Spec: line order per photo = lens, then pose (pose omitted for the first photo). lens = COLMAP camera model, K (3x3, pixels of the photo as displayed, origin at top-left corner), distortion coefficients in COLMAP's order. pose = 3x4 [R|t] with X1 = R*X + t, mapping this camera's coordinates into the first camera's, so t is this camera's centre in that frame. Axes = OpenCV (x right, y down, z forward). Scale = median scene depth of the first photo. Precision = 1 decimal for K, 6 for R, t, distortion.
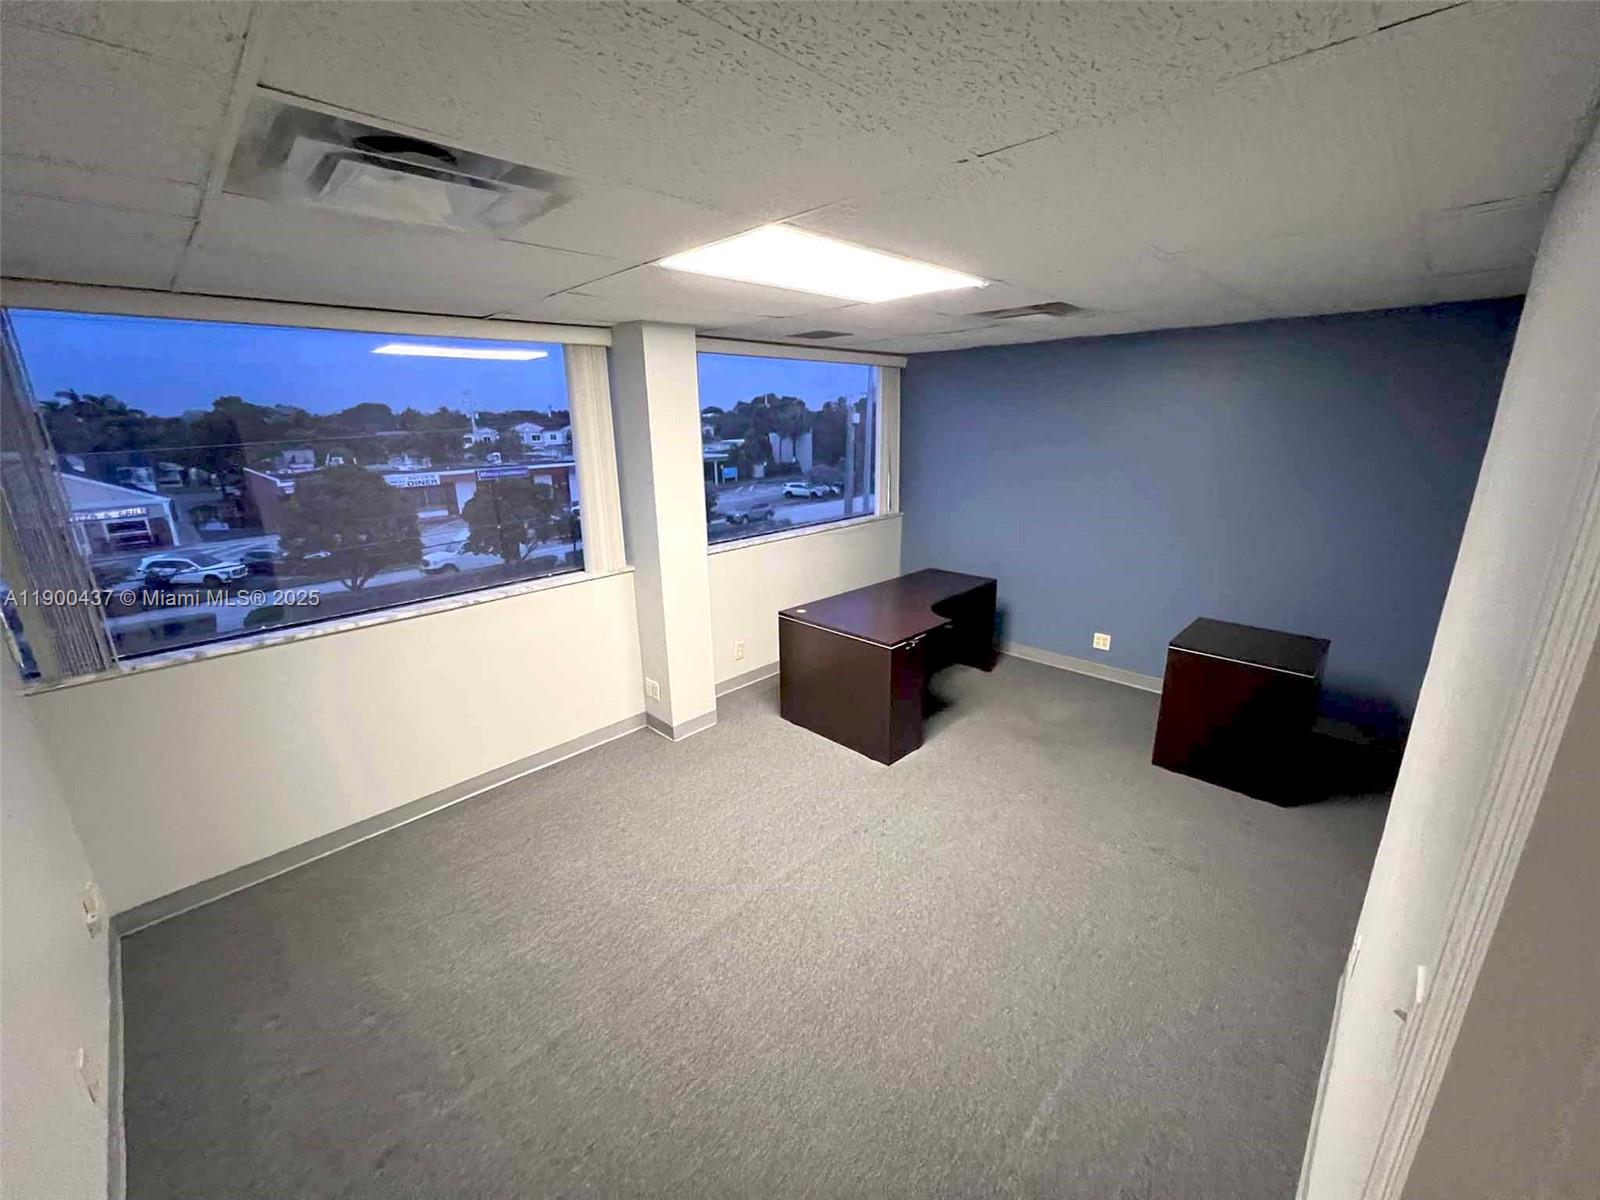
lens RADIAL K [[635.7, 0, 803.1], [0, 635.7, 598.5], [0, 0, 1]] dist [-0.000282, 0.000091]
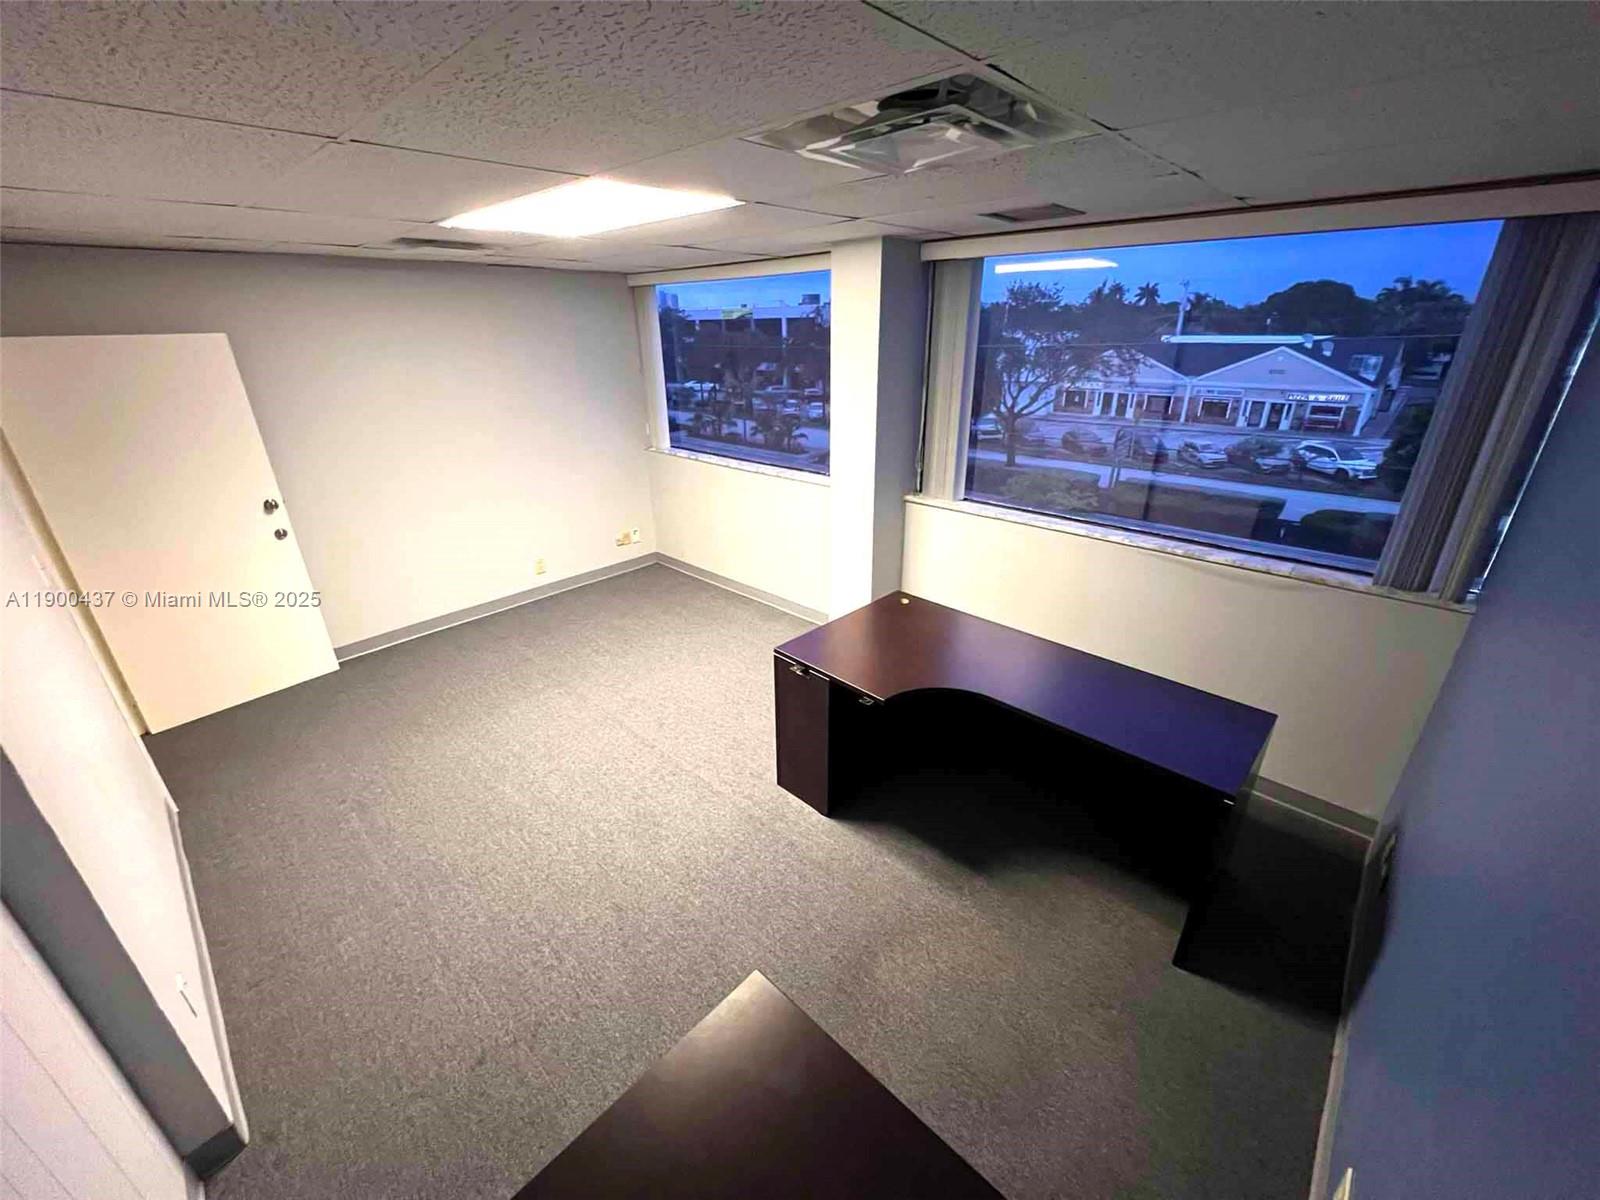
lens RADIAL K [[635.7, 0, 803.1], [0, 635.7, 598.5], [0, 0, 1]] dist [-0.000282, 0.000091]
pose [[0.019145, 0.413678, -0.910222, 0.073374], [-0.264102, 0.880146, 0.394454, -0.027312], [0.964305, 0.232840, 0.126104, 0.078408]]
